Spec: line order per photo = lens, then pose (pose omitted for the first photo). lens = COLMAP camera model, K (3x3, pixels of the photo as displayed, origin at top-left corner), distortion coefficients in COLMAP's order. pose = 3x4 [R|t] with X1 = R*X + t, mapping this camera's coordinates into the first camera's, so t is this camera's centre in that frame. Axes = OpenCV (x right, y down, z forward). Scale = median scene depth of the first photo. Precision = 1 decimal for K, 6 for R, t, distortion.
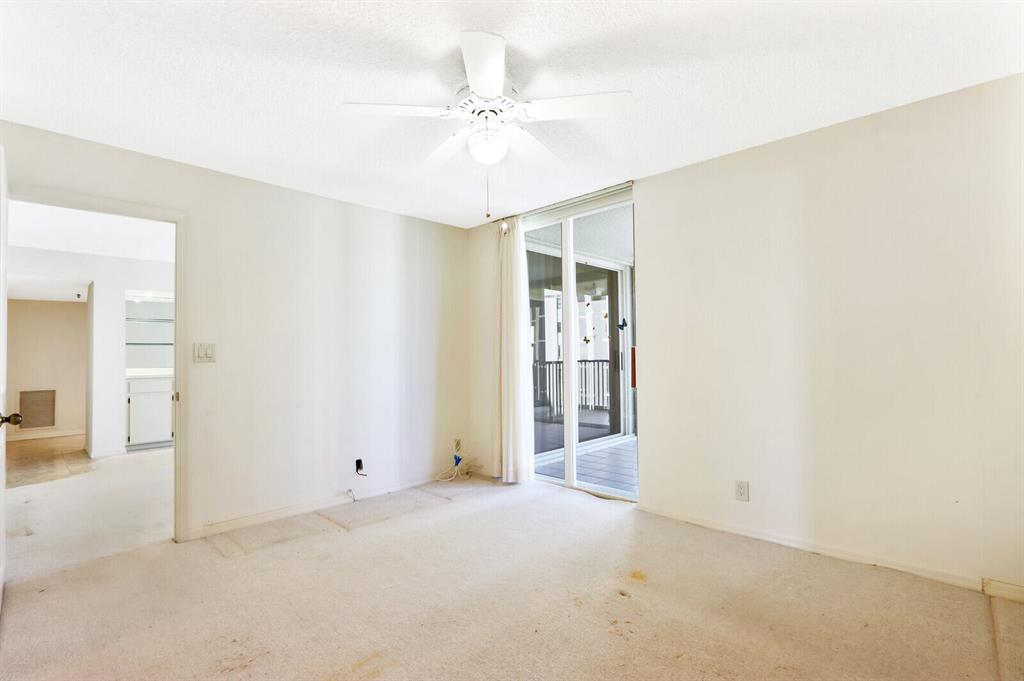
lens RADIAL K [[477.1, 0, 512.0], [0, 477.1, 340.5], [0, 0, 1]] dist [-0.028183, -0.000060]
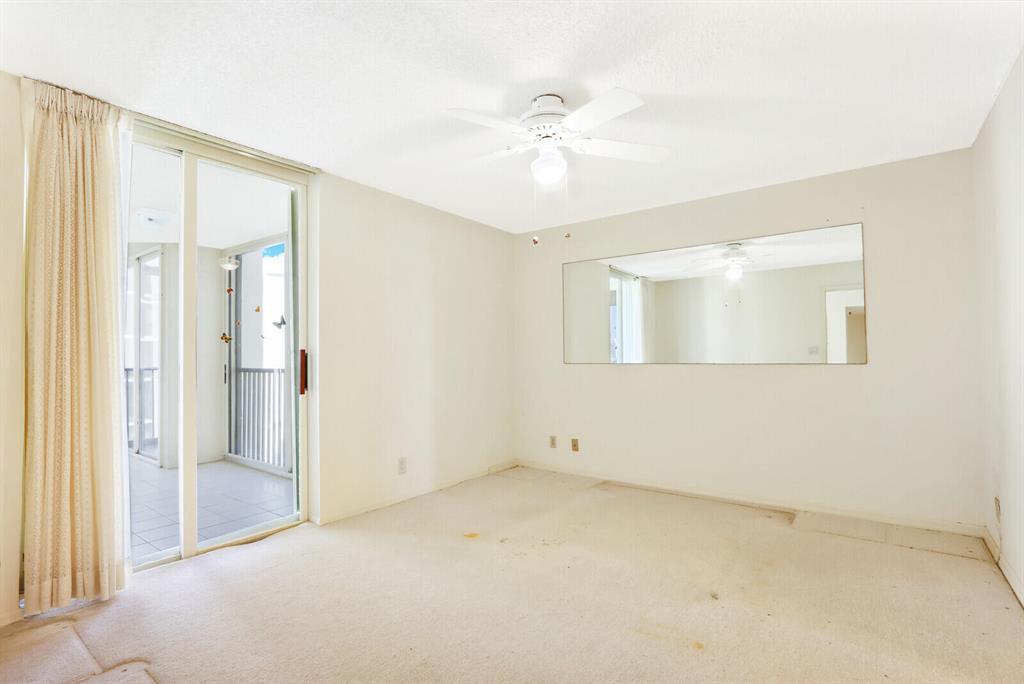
lens RADIAL K [[493.6, 0, 490.2], [0, 493.6, 349.8], [0, 0, 1]] dist [-0.002907, -0.000114]
pose [[-0.080980, 0.018984, 0.996535, -1.339755], [-0.017015, 0.999647, -0.020426, 0.052755], [-0.996570, -0.018610, -0.080628, 1.392058]]
